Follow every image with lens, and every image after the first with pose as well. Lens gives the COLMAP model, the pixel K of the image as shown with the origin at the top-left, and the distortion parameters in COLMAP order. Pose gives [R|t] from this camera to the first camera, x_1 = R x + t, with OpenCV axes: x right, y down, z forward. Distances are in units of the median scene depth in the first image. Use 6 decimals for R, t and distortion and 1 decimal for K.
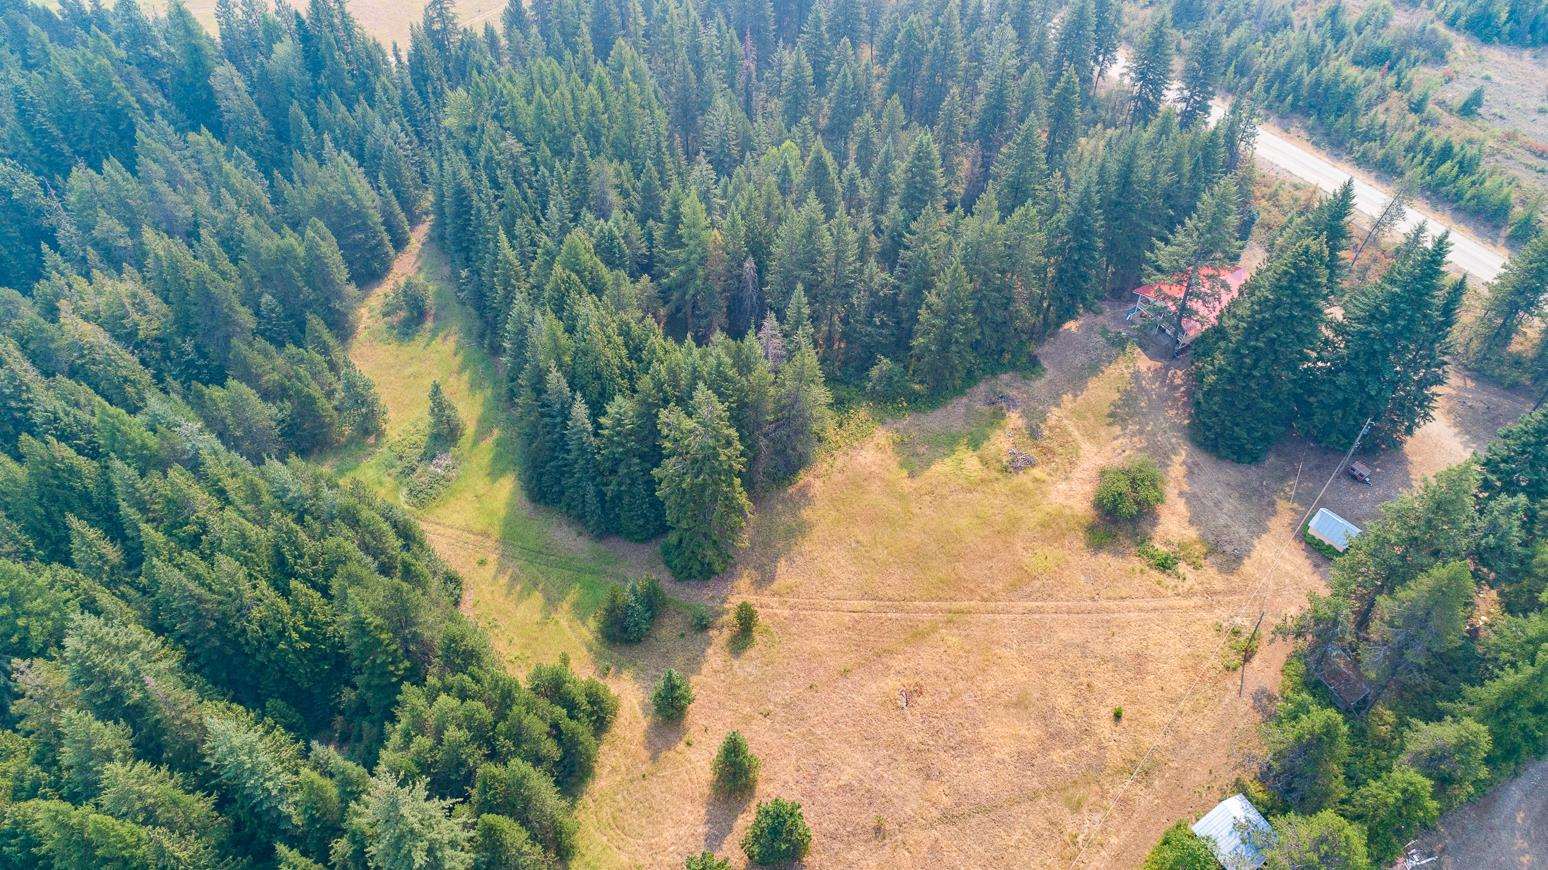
lens RADIAL K [[1038.3, 0, 774.0], [0, 1038.3, 435.0], [0, 0, 1]] dist [-0.002414, -0.000528]
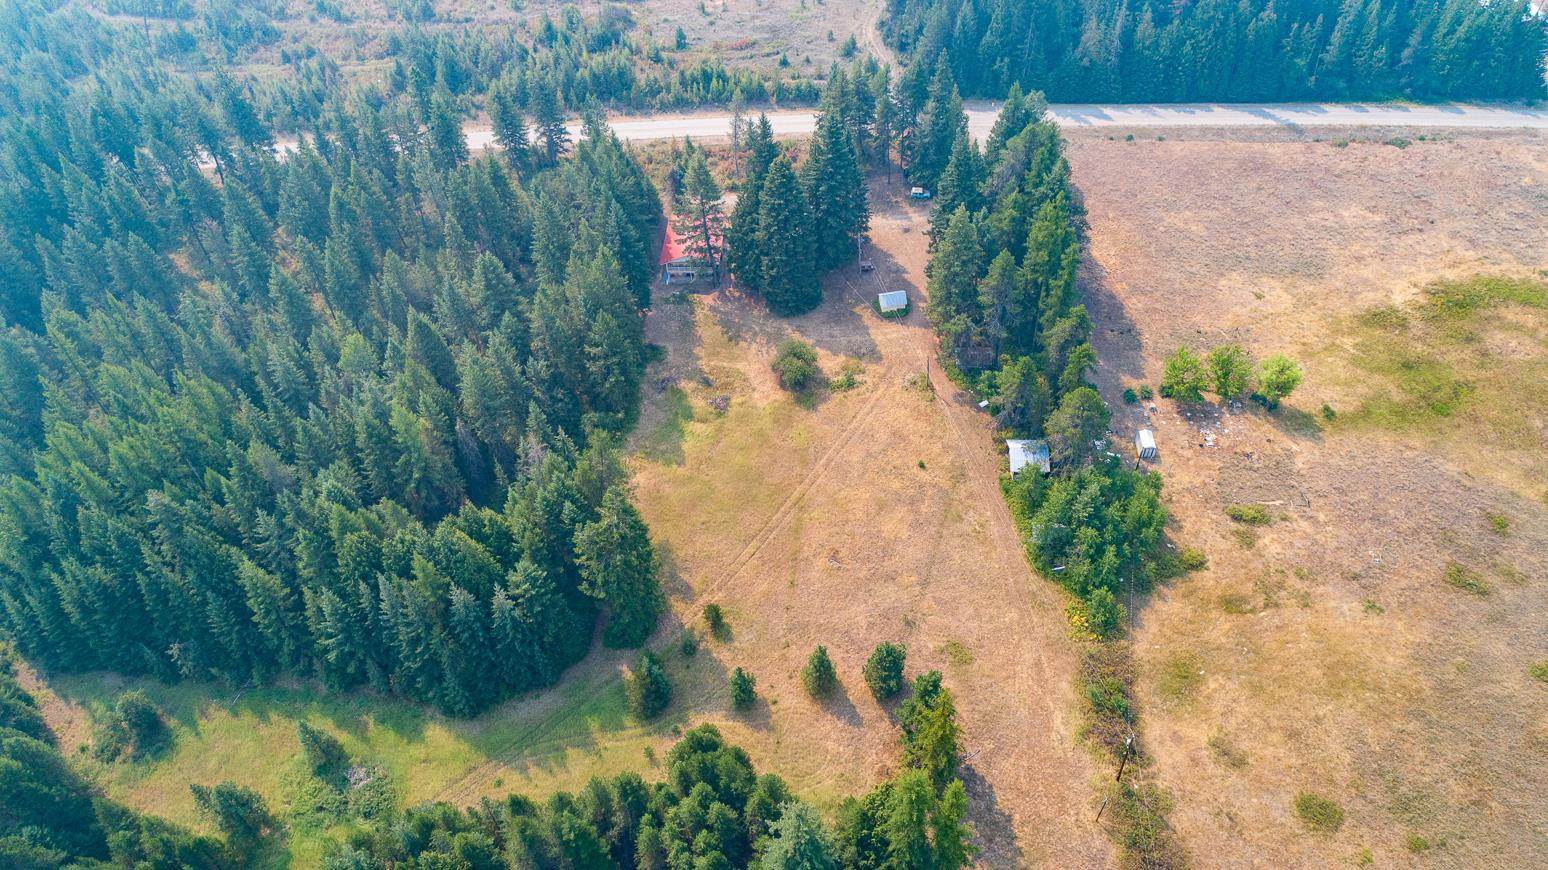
lens RADIAL K [[1038.3, 0, 774.0], [0, 1038.3, 435.0], [0, 0, 1]] dist [-0.002414, -0.000528]
pose [[0.540543, -0.631230, 0.556203, -0.489783], [0.641894, 0.736799, 0.212366, -0.182813], [-0.543861, 0.242230, 0.803455, -0.092455]]
